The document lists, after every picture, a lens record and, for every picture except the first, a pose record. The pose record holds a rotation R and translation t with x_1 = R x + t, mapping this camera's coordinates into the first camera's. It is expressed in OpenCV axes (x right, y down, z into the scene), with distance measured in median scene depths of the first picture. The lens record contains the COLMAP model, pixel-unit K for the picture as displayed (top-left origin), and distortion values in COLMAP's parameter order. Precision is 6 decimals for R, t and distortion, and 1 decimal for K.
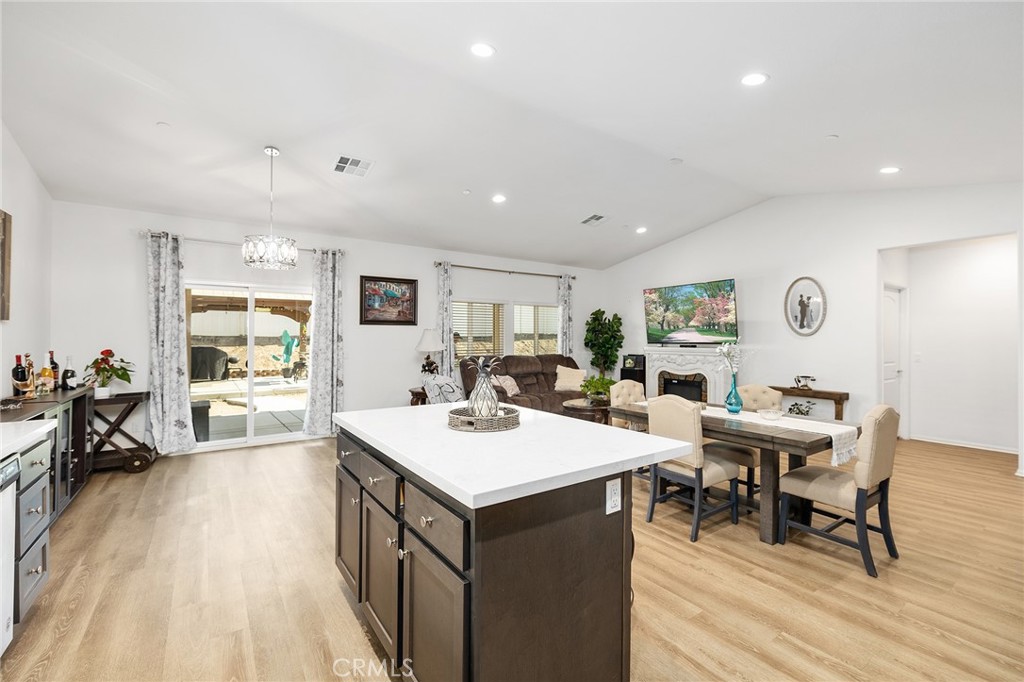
lens RADIAL K [[444.9, 0, 531.0], [0, 444.9, 331.8], [0, 0, 1]] dist [0.000881, -0.000047]
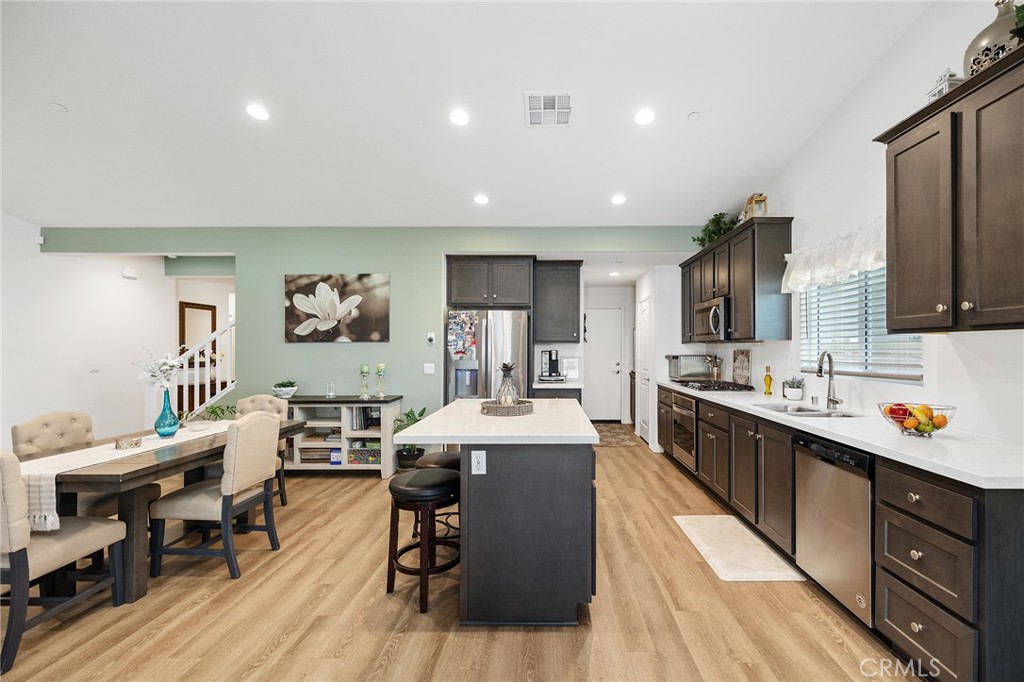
lens RADIAL K [[443.5, 0, 542.8], [0, 443.5, 347.1], [0, 0, 1]] dist [0.002280, 0.000069]
pose [[-0.801132, 0.001255, 0.598486, -0.348566], [-0.010443, 0.999816, -0.016075, 0.010123], [-0.598396, -0.019128, -0.800972, 0.700679]]
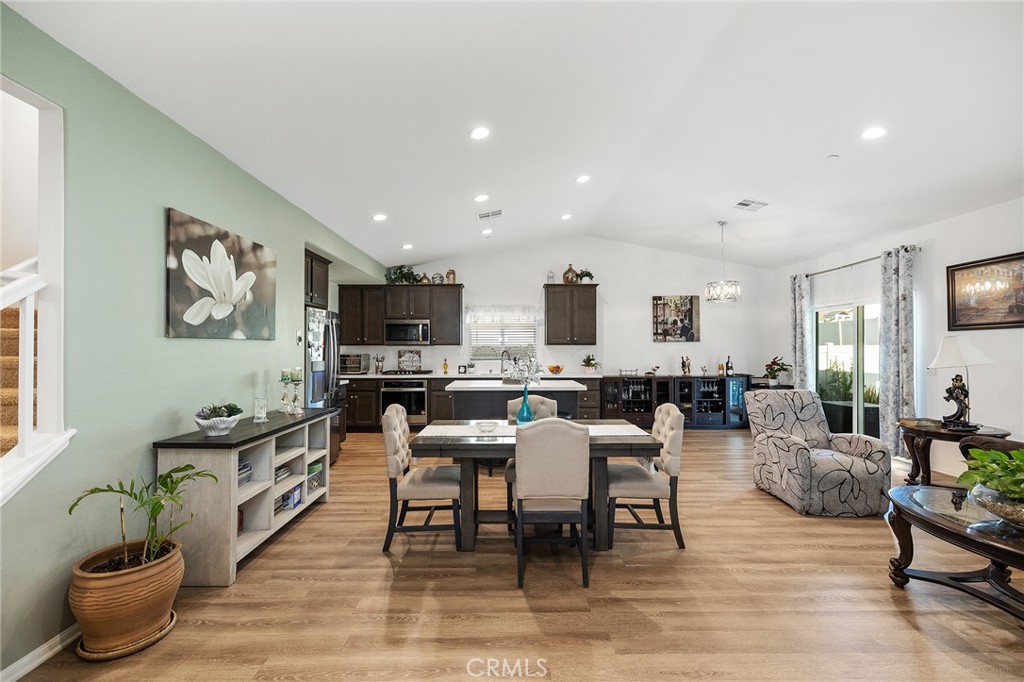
lens RADIAL K [[436.8, 0, 505.4], [0, 436.8, 344.3], [0, 0, 1]] dist [0.003021, 0.000234]
pose [[-0.588304, -0.010981, -0.808565, 0.679981], [0.012544, 0.999664, -0.022703, 0.014194], [0.808542, -0.023499, -0.587969, 0.840874]]
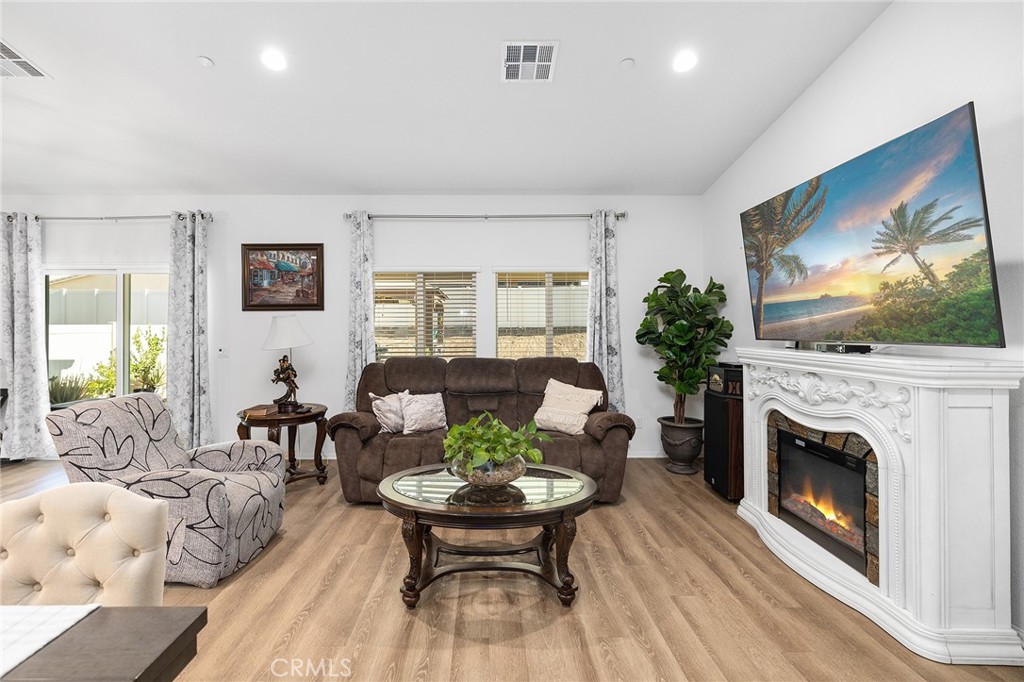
lens RADIAL K [[454.4, 0, 492.3], [0, 454.4, 327.5], [0, 0, 1]] dist [0.002471, 0.000666]
pose [[0.811113, -0.005024, -0.584867, 0.398833], [0.013046, 0.999870, 0.009504, 0.009720], [0.584743, -0.015339, 0.811073, 0.641063]]
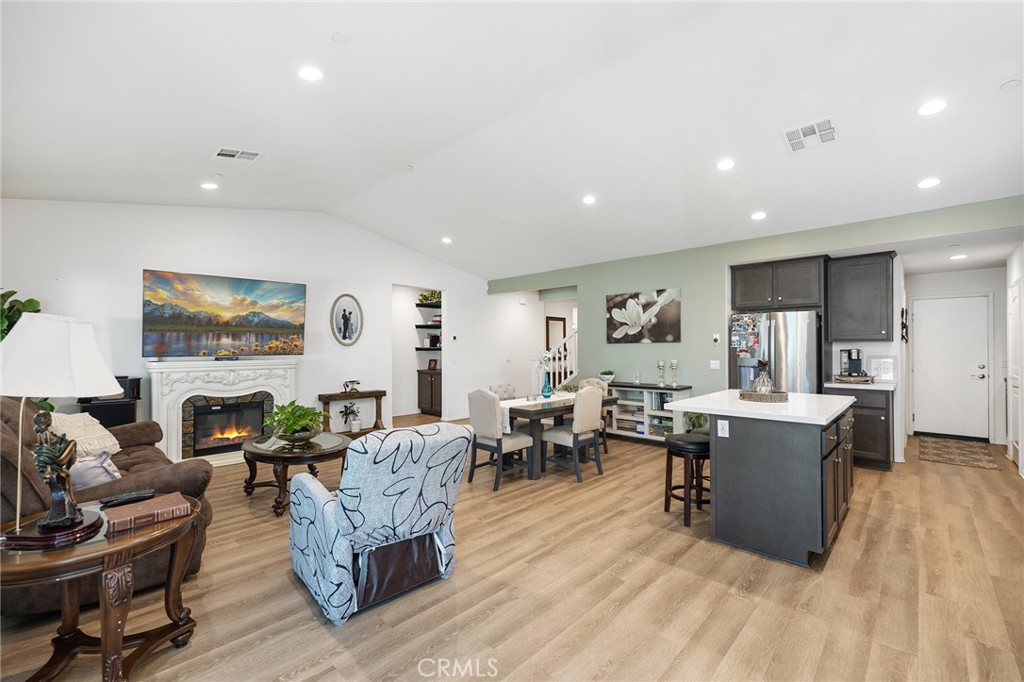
lens RADIAL K [[427.9, 0, 512.0], [0, 427.9, 341.0], [0, 0, 1]] dist [0.003197, 0.000164]
pose [[-0.174360, 0.014941, 0.984569, -0.532540], [-0.014065, 0.999745, -0.017662, 0.010016], [-0.984581, -0.016927, -0.174106, 0.767227]]
